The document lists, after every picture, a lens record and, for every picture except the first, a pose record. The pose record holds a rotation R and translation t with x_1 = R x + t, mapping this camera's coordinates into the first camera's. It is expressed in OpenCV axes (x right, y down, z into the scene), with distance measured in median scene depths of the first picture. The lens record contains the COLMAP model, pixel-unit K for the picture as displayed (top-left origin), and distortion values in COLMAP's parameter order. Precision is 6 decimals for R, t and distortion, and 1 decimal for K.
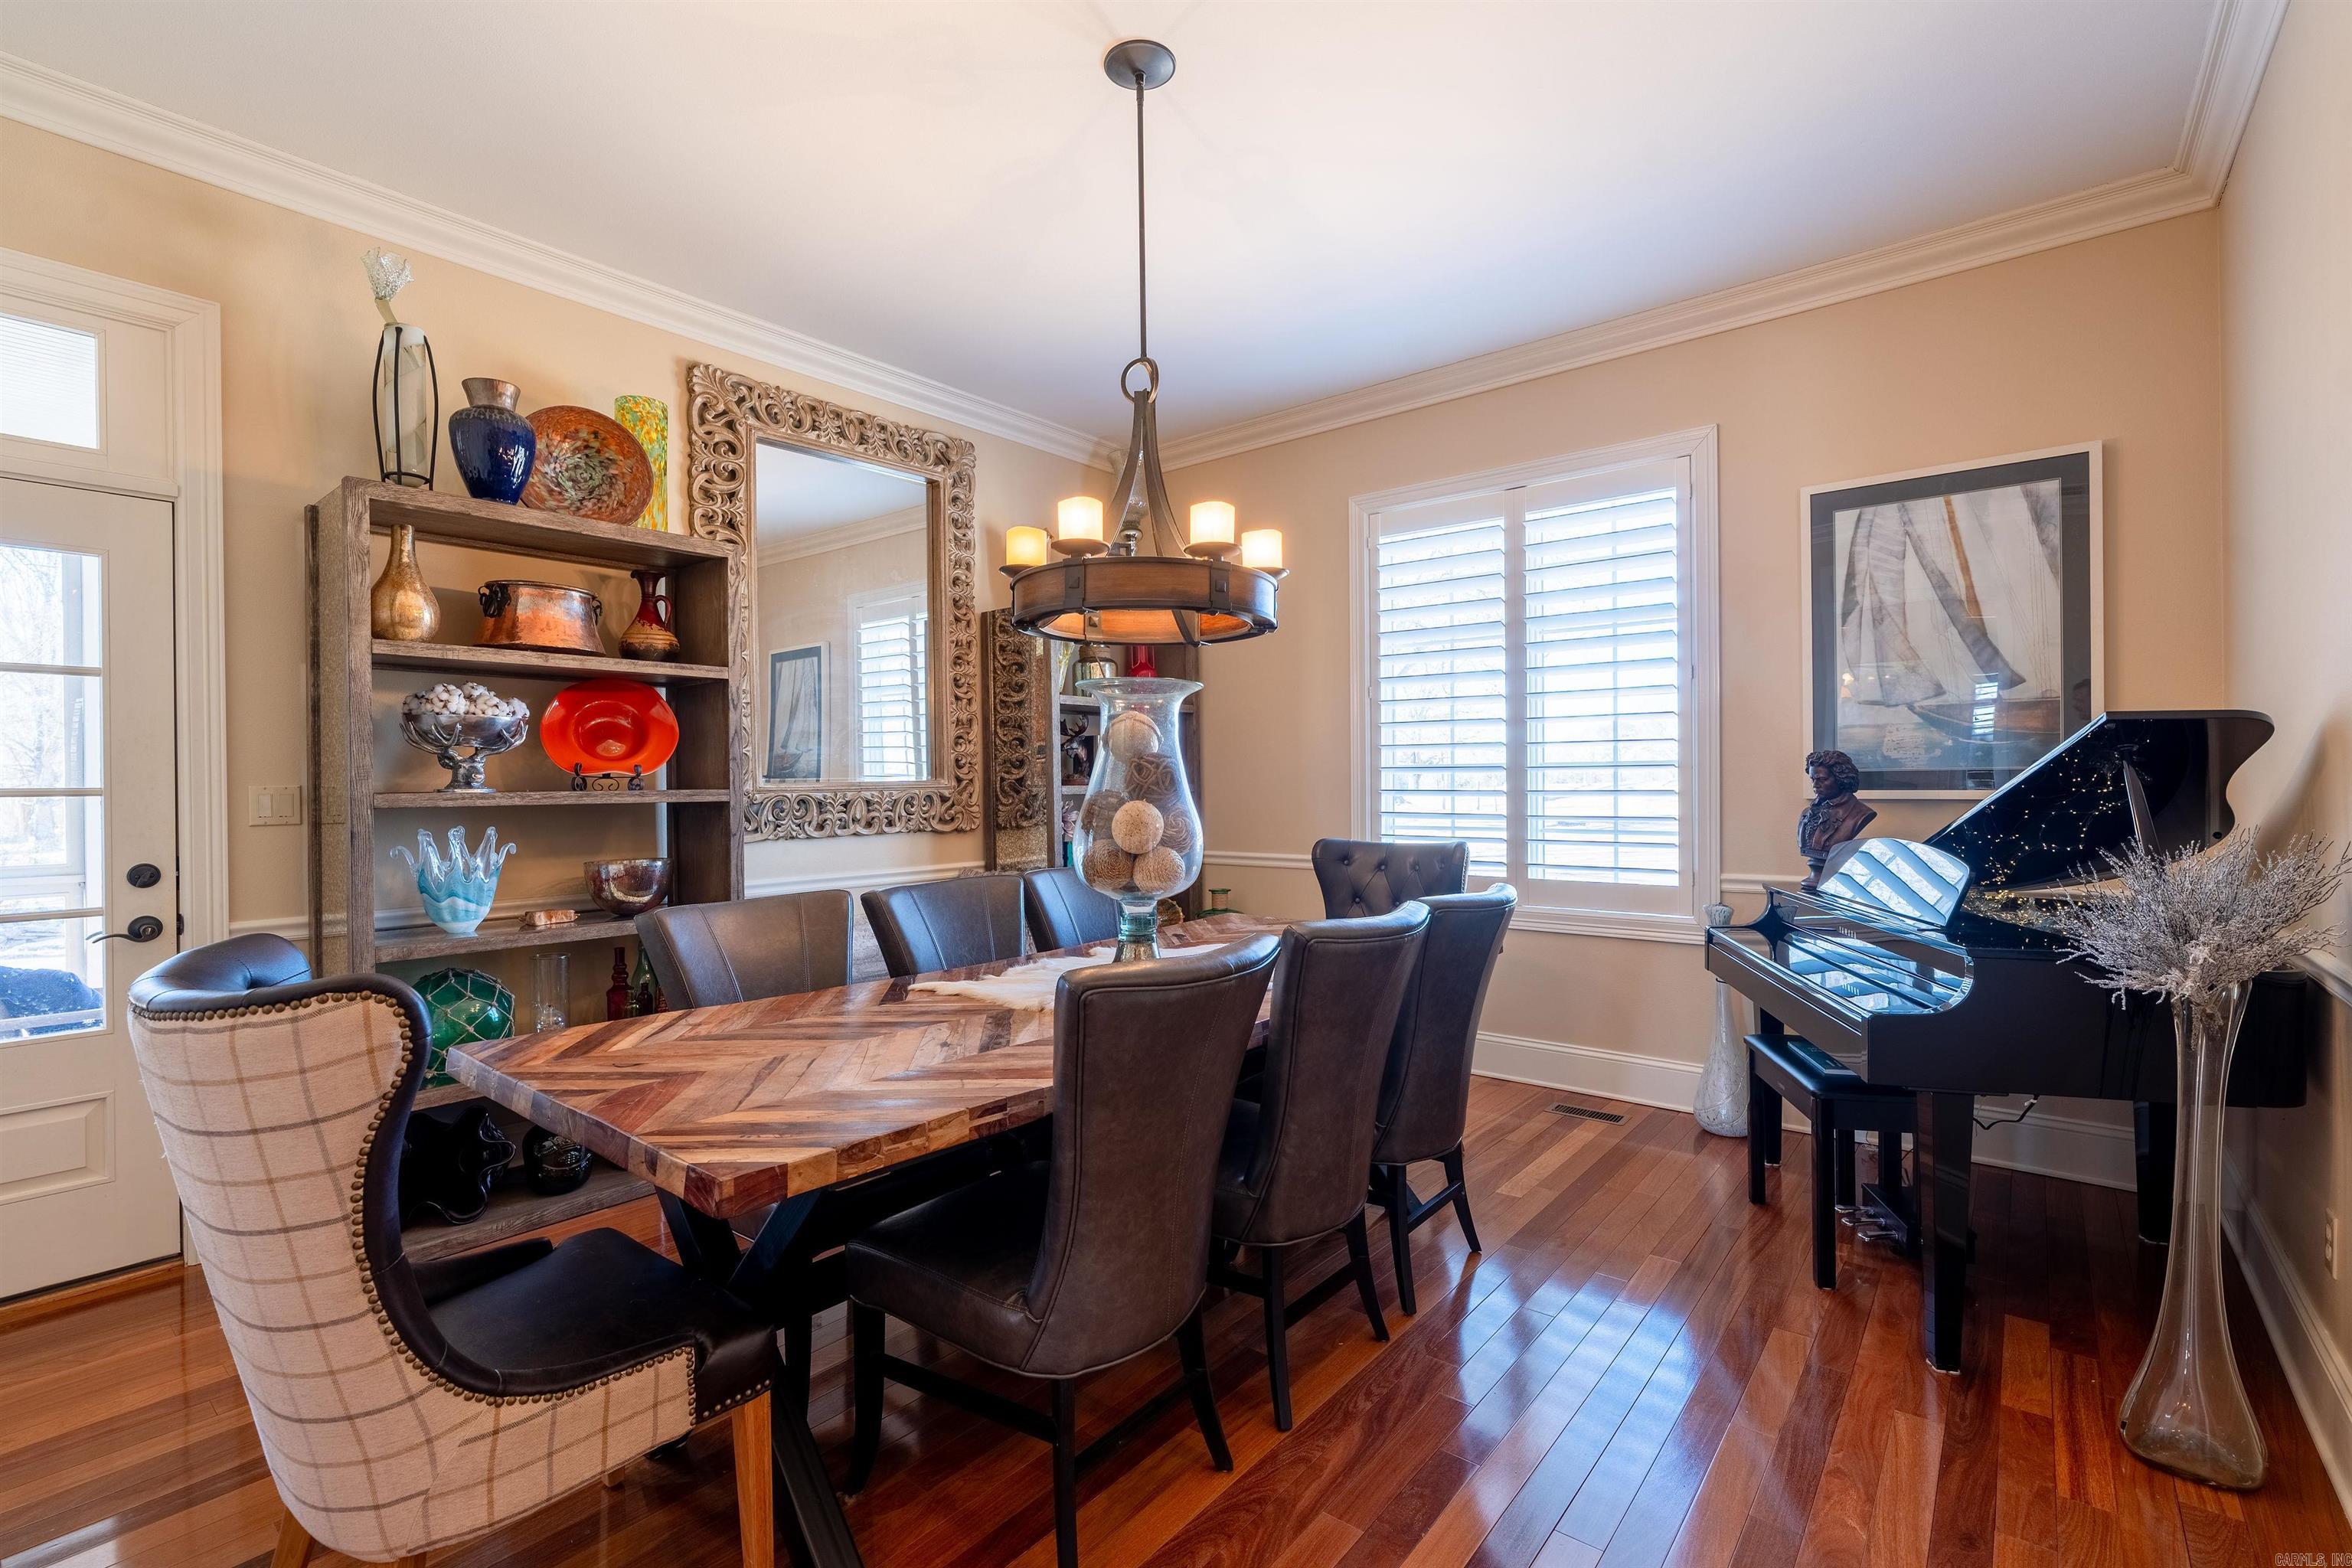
lens RADIAL K [[1063.3, 0, 1159.8], [0, 1063.3, 778.7], [0, 0, 1]] dist [-0.004716, -0.000537]
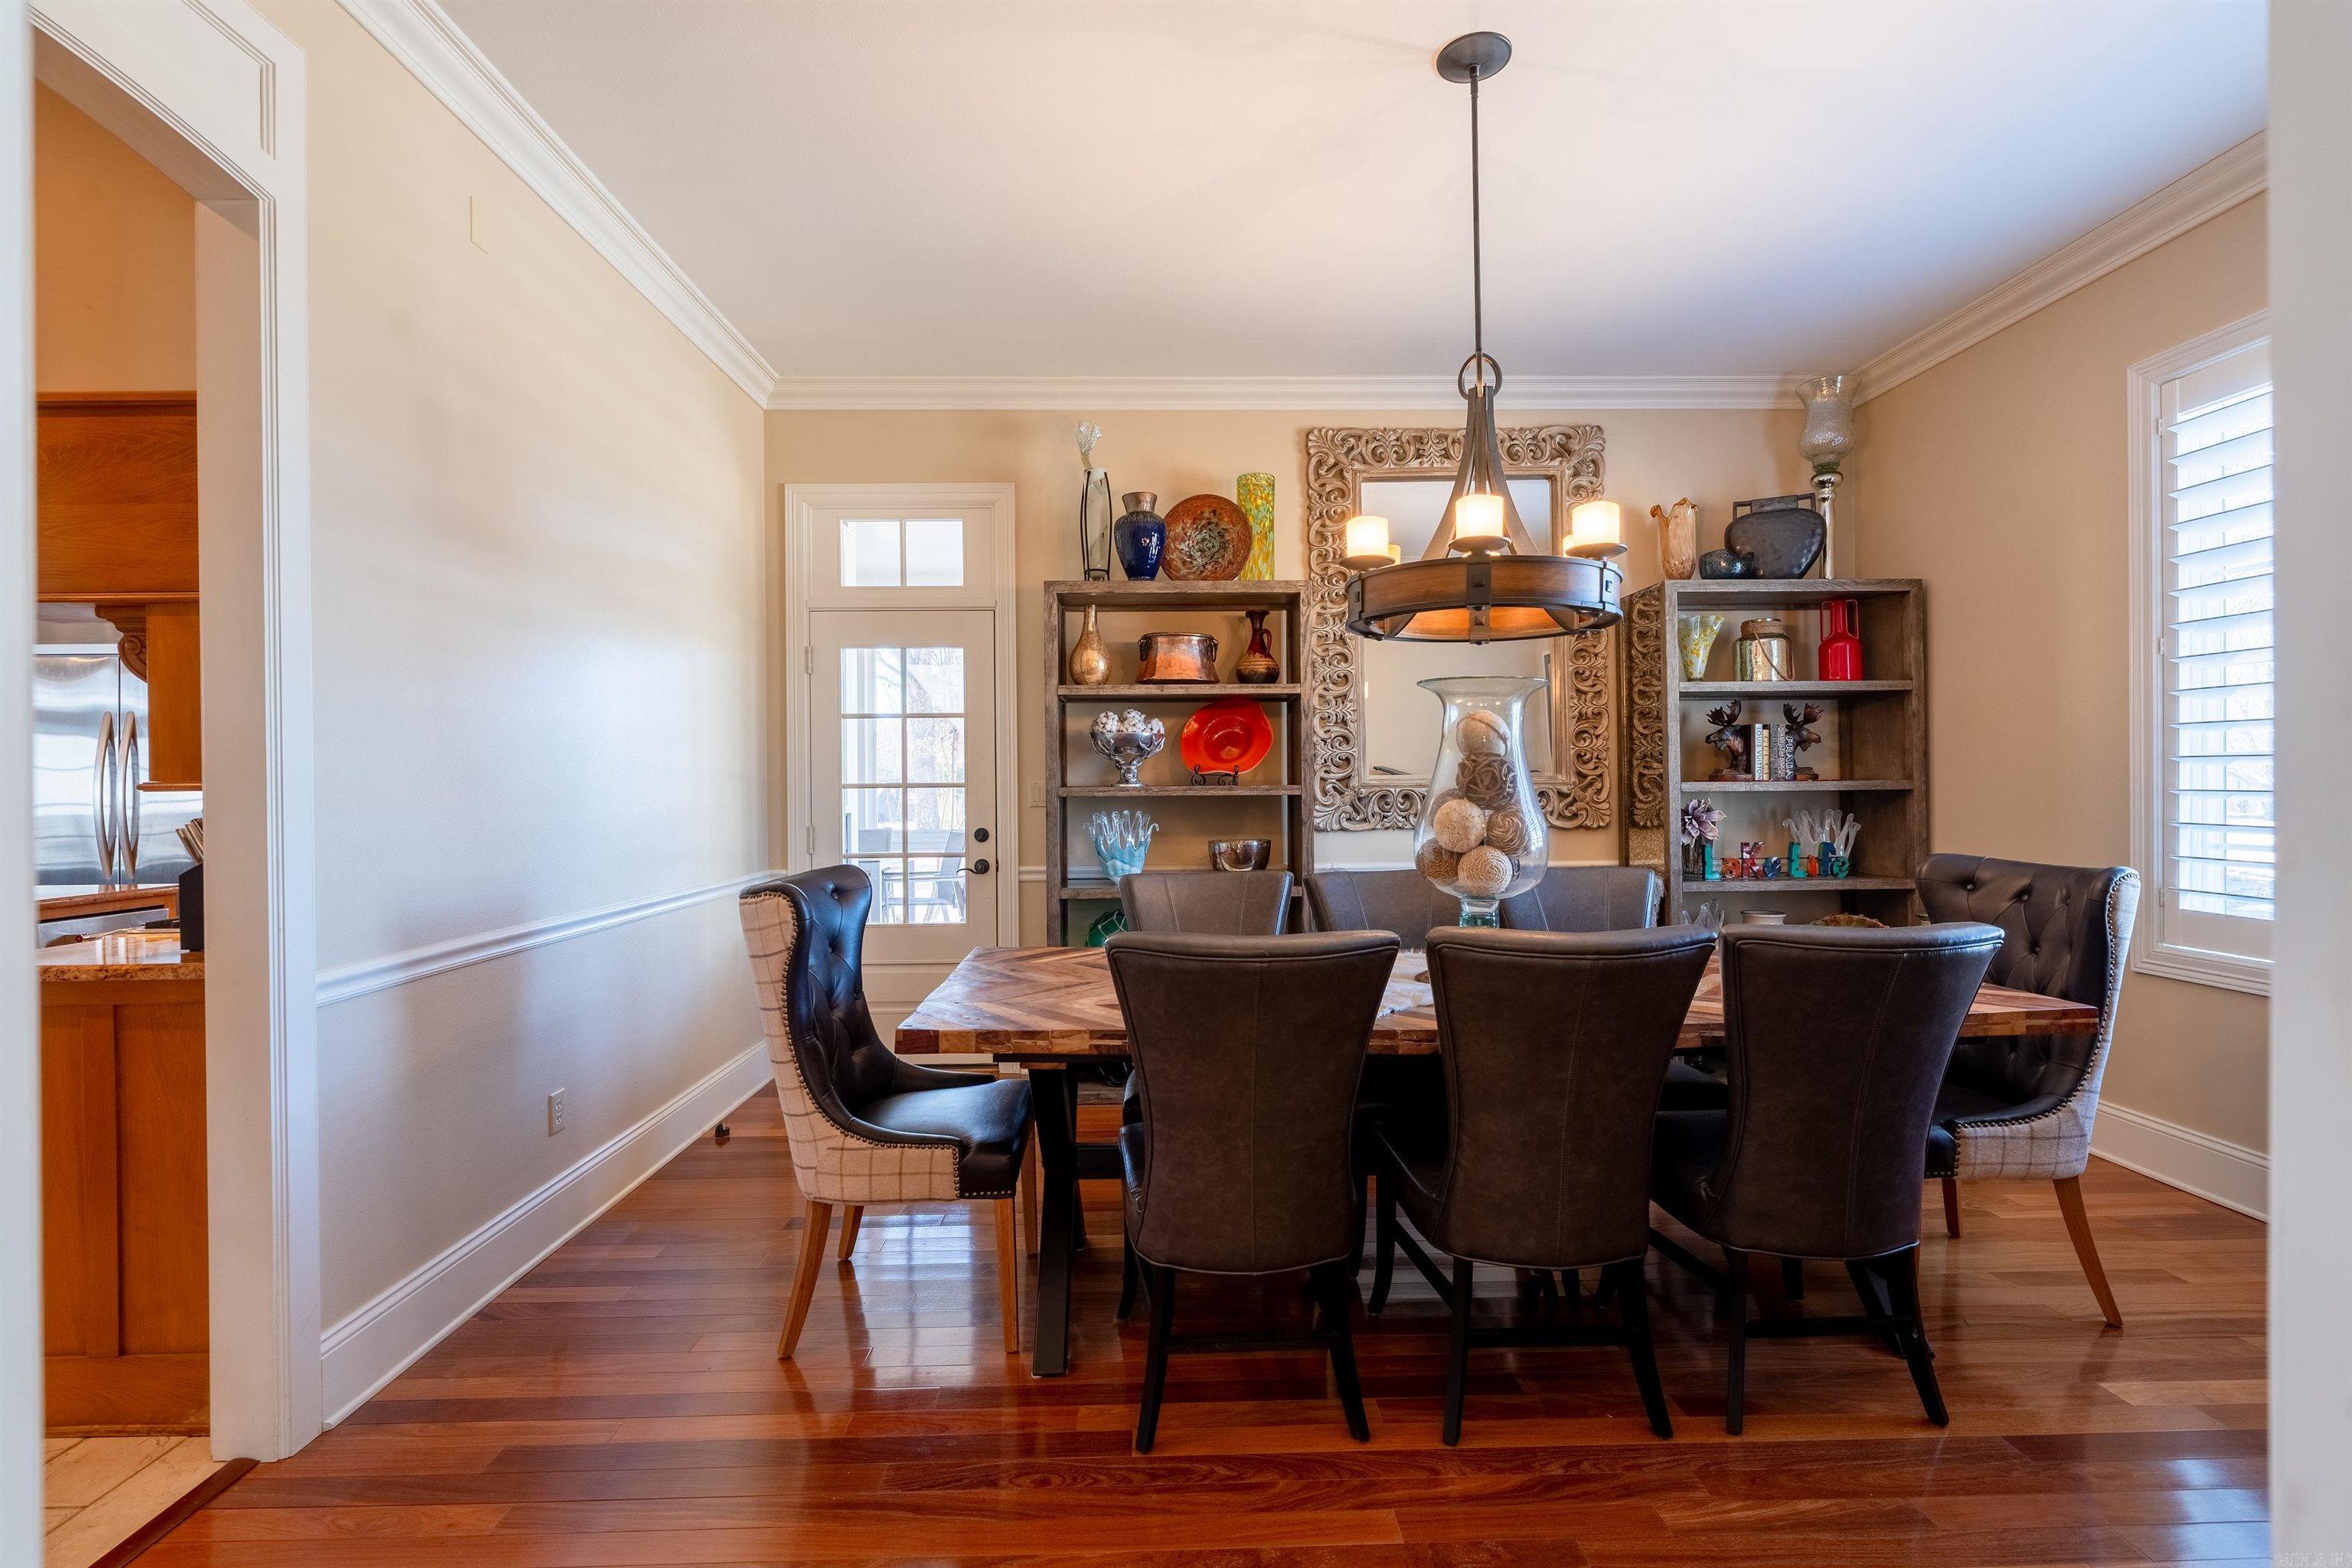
lens RADIAL K [[1063.3, 0, 1159.8], [0, 1063.3, 778.7], [0, 0, 1]] dist [-0.004716, -0.000537]
pose [[0.646609, 0.000291, -0.762821, 0.441326], [0.005378, 0.999973, 0.004939, -0.004270], [0.762802, -0.007296, 0.646591, 0.105927]]
